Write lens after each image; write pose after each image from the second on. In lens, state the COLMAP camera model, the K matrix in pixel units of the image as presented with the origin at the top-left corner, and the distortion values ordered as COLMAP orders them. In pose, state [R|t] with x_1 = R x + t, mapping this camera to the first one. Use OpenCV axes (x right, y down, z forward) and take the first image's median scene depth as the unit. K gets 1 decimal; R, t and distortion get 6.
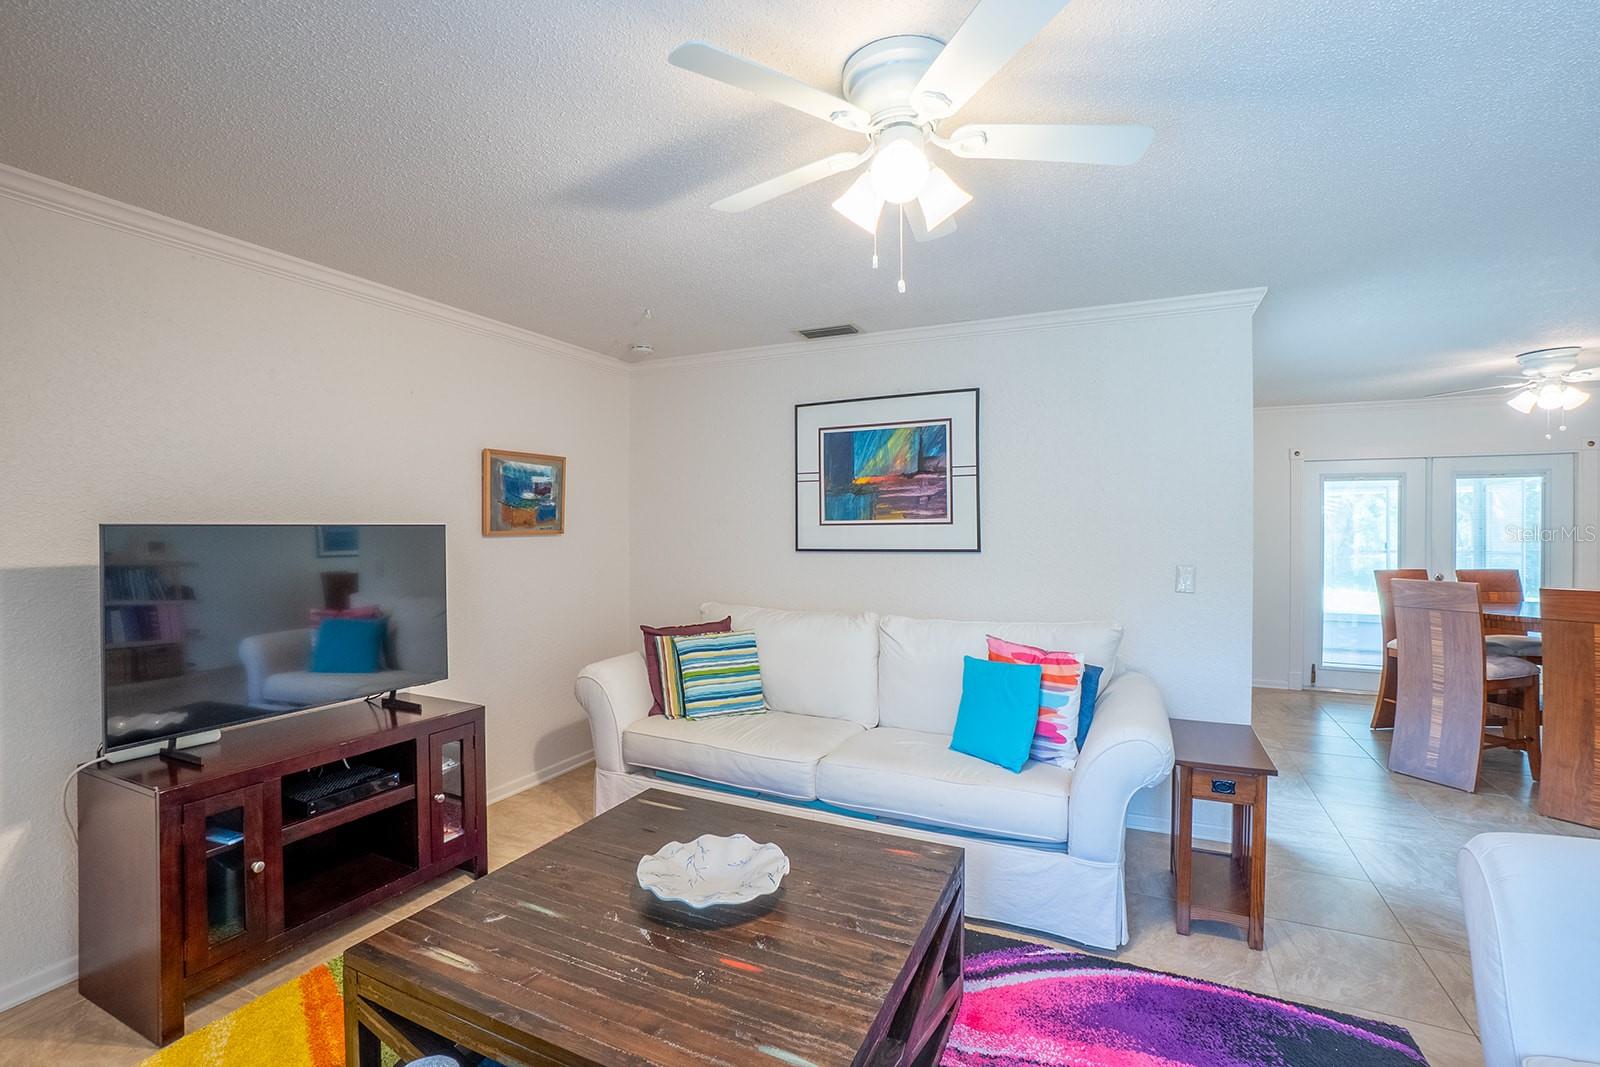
lens RADIAL K [[715.3, 0, 787.4], [0, 715.3, 529.2], [0, 0, 1]] dist [-0.055254, 0.017059]
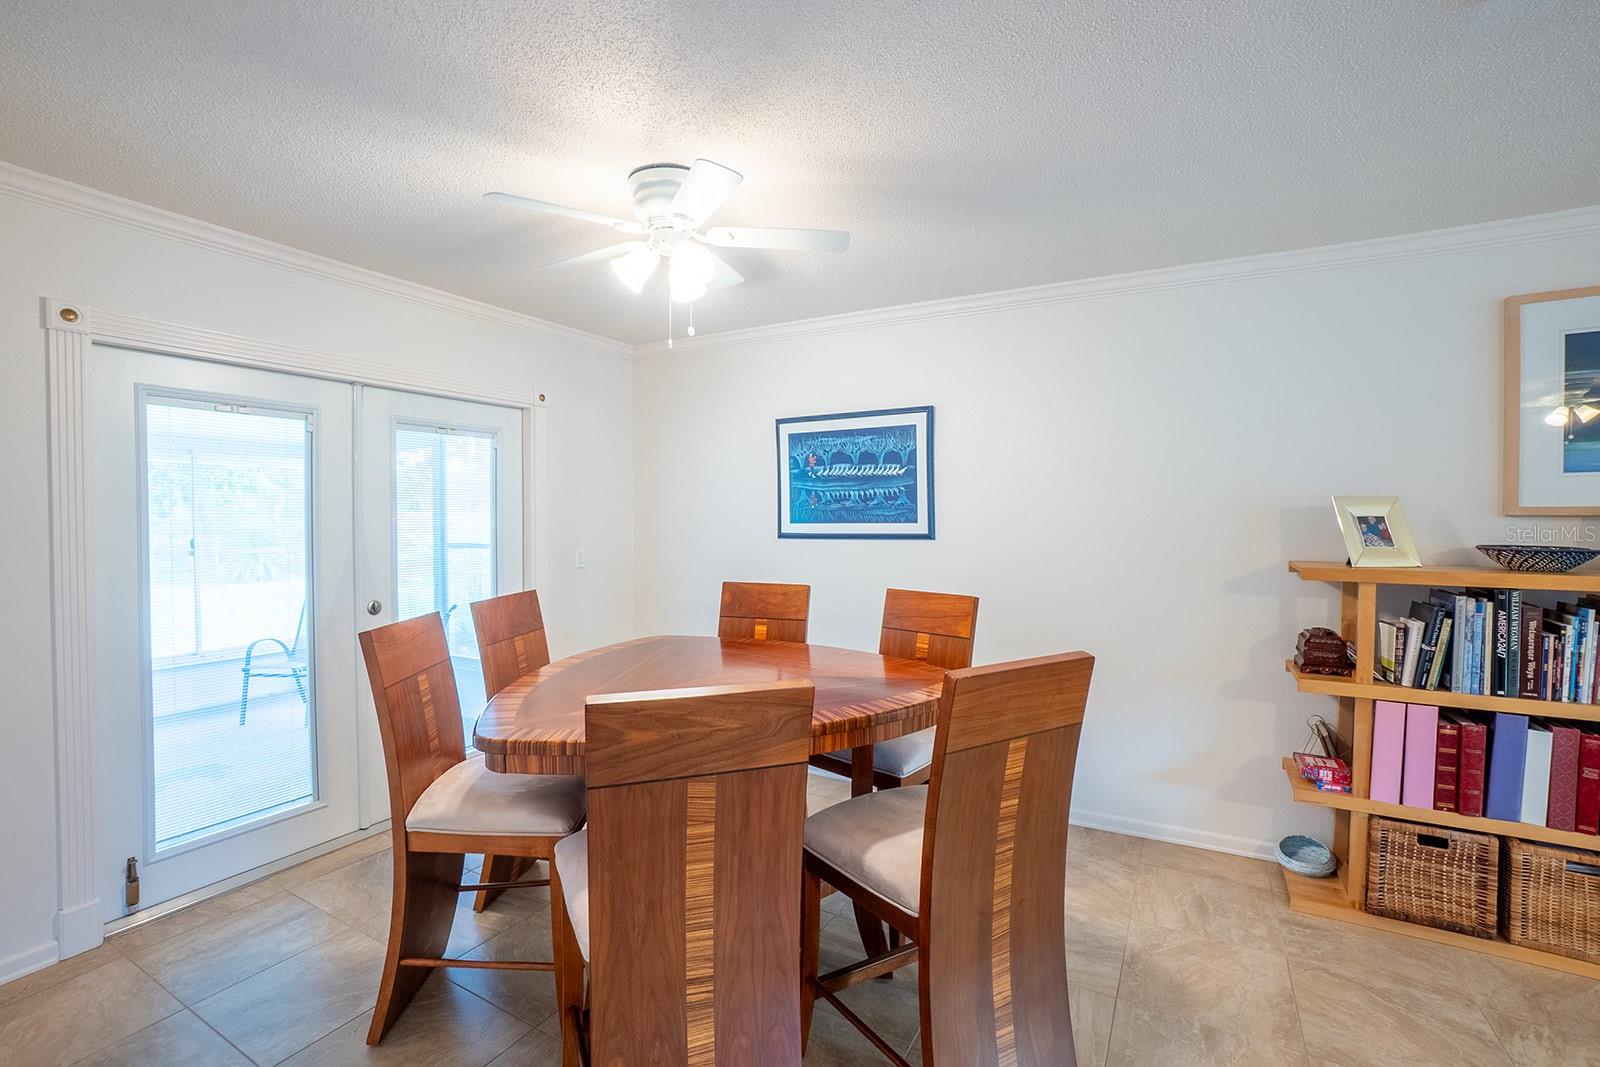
lens RADIAL K [[715.3, 0, 791.4], [0, 715.3, 535.0], [0, 0, 1]] dist [-0.055254, 0.017059]
pose [[0.060674, -0.028832, 0.997741, 0.643113], [0.005058, 0.999579, 0.028577, -0.005103], [-0.998145, 0.003313, 0.060794, 0.982014]]
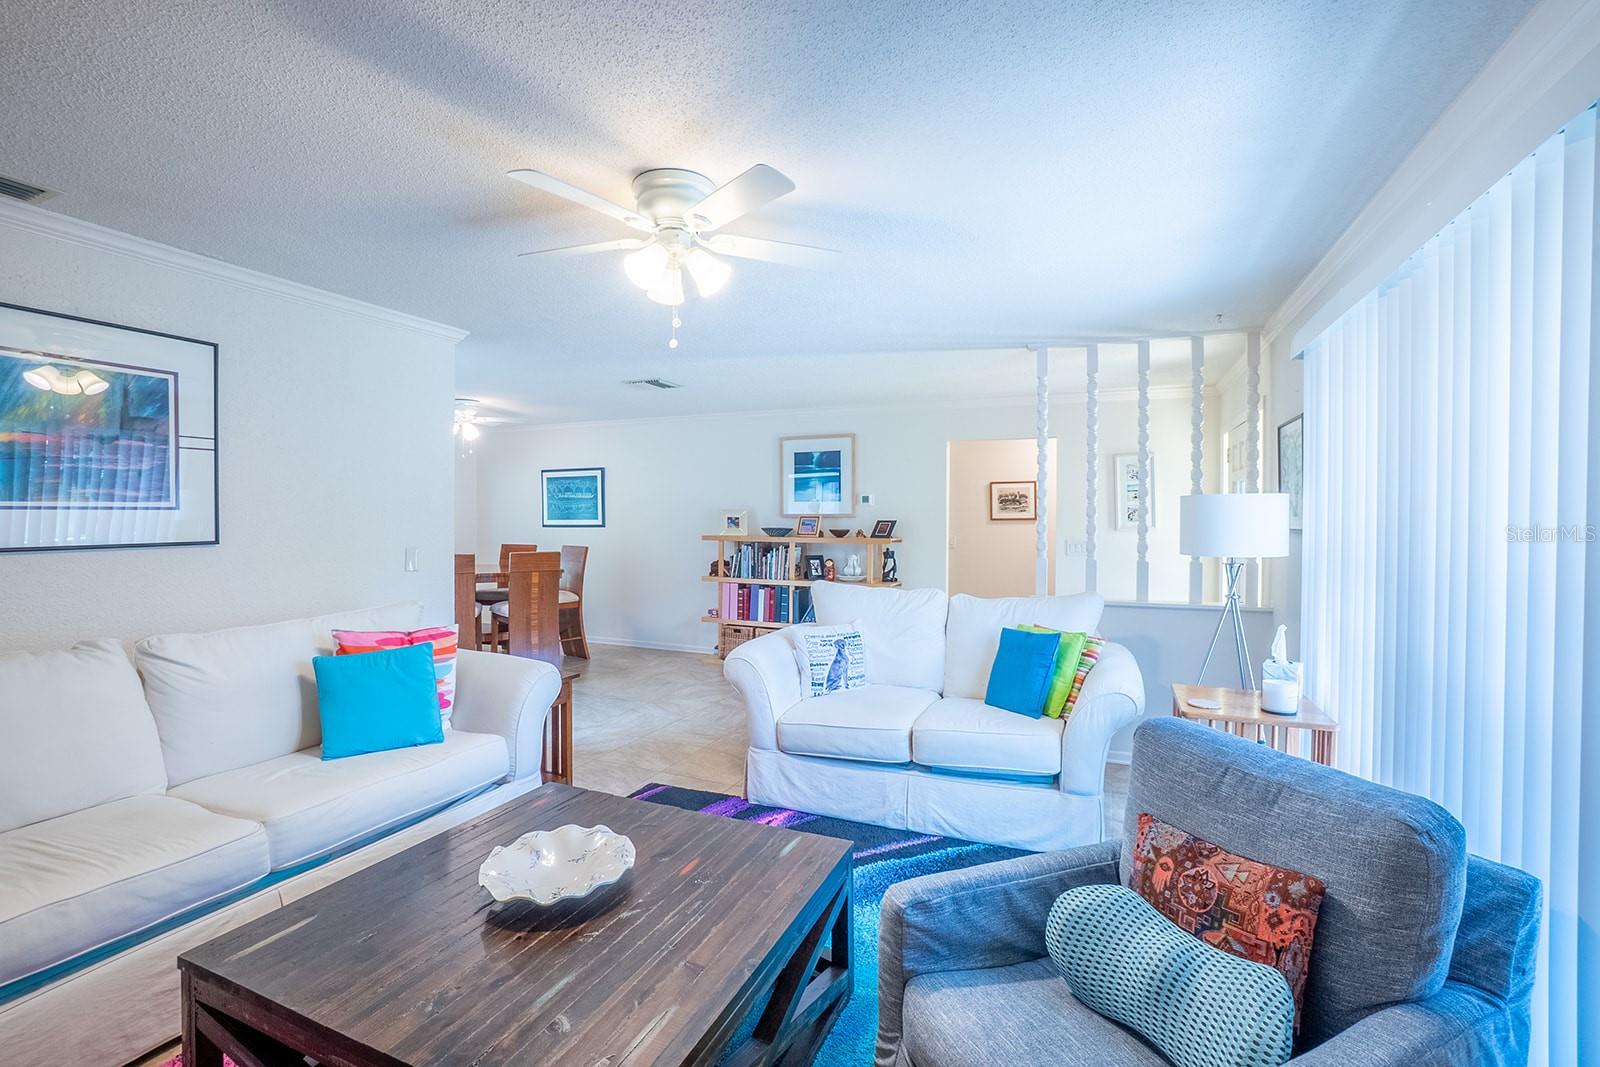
lens RADIAL K [[715.3, 0, 798.6], [0, 715.3, 526.1], [0, 0, 1]] dist [-0.055254, 0.017059]
pose [[-0.048914, -0.011875, 0.998732, -0.562749], [-0.002763, 0.999927, 0.011753, -0.000003], [-0.998799, -0.002184, -0.048943, 0.368944]]
